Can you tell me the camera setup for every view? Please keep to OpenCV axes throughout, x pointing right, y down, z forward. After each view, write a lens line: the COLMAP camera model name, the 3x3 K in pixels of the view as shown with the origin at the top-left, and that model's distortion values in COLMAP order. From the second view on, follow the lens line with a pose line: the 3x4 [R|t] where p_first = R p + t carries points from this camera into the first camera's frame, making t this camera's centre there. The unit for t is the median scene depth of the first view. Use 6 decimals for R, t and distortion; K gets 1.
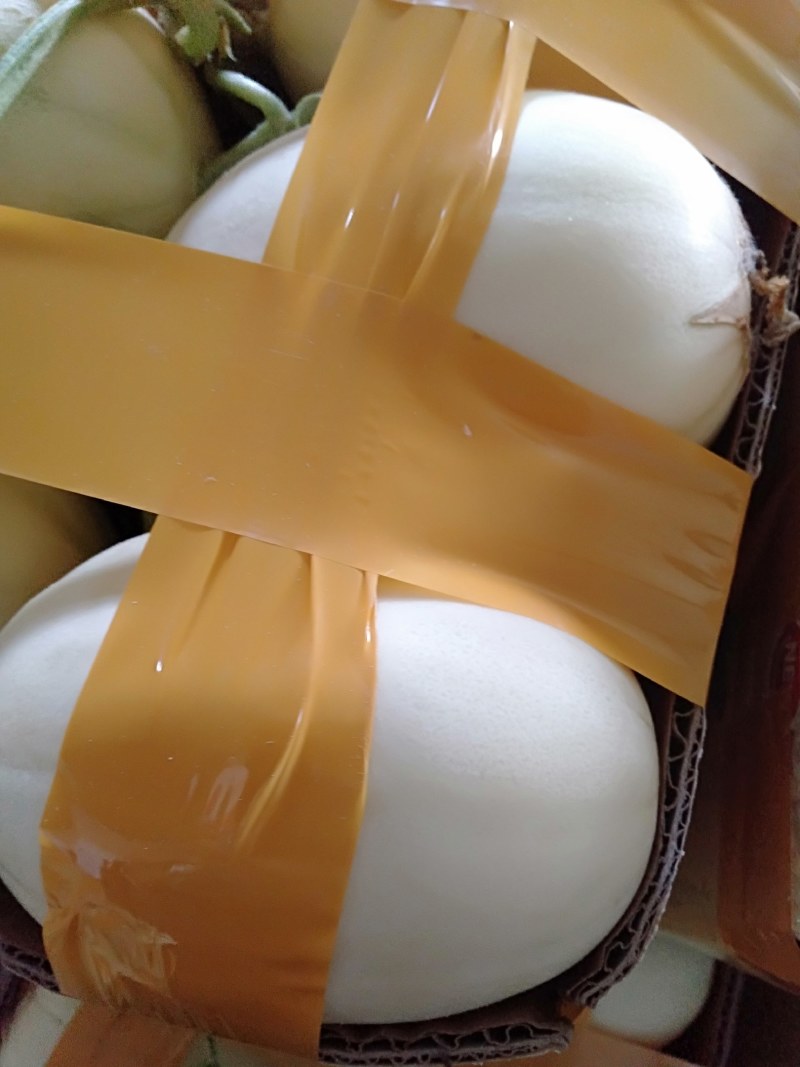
lens RADIAL K [[832.2, 0, 413.1], [0, 832.2, 532.1], [0, 0, 1]] dist [0.012436, -0.012720]
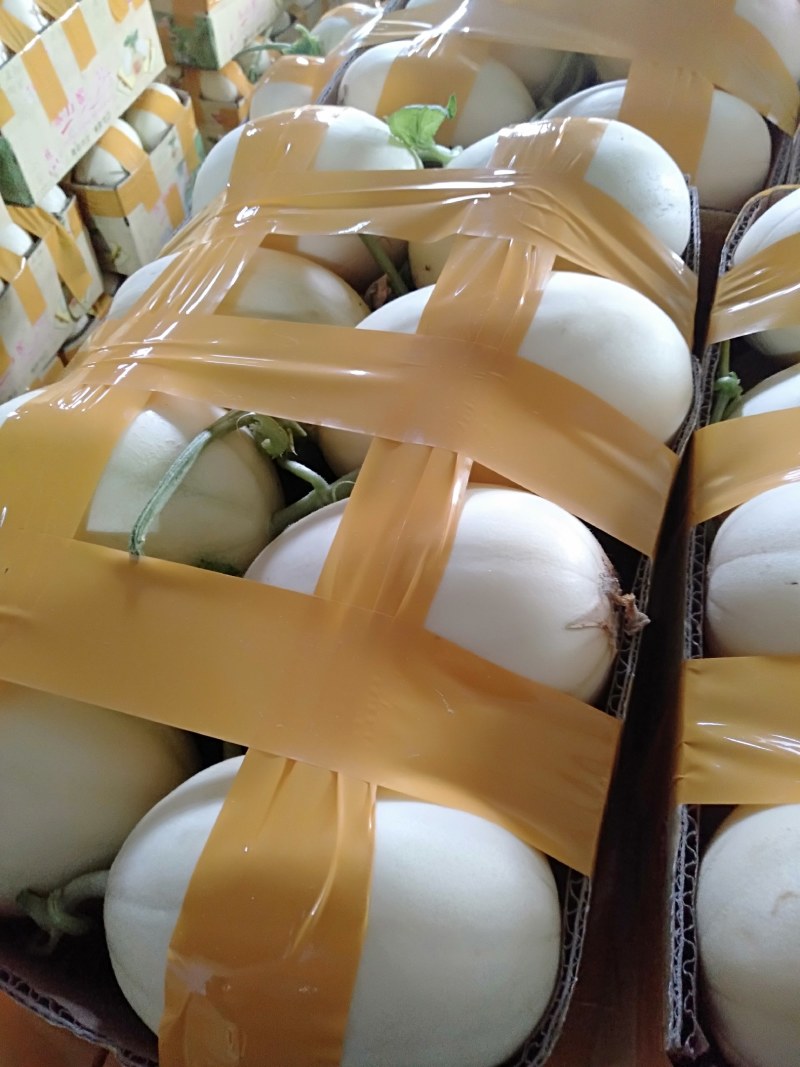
lens RADIAL K [[798.6, 0, 397.4], [0, 798.6, 528.1], [0, 0, 1]] dist [0.005271, 0.001822]
pose [[0.999056, -0.009714, -0.042331, 0.064550], [-0.001940, 0.963711, -0.266940, -0.016103], [0.043388, 0.266770, 0.962783, -0.615149]]
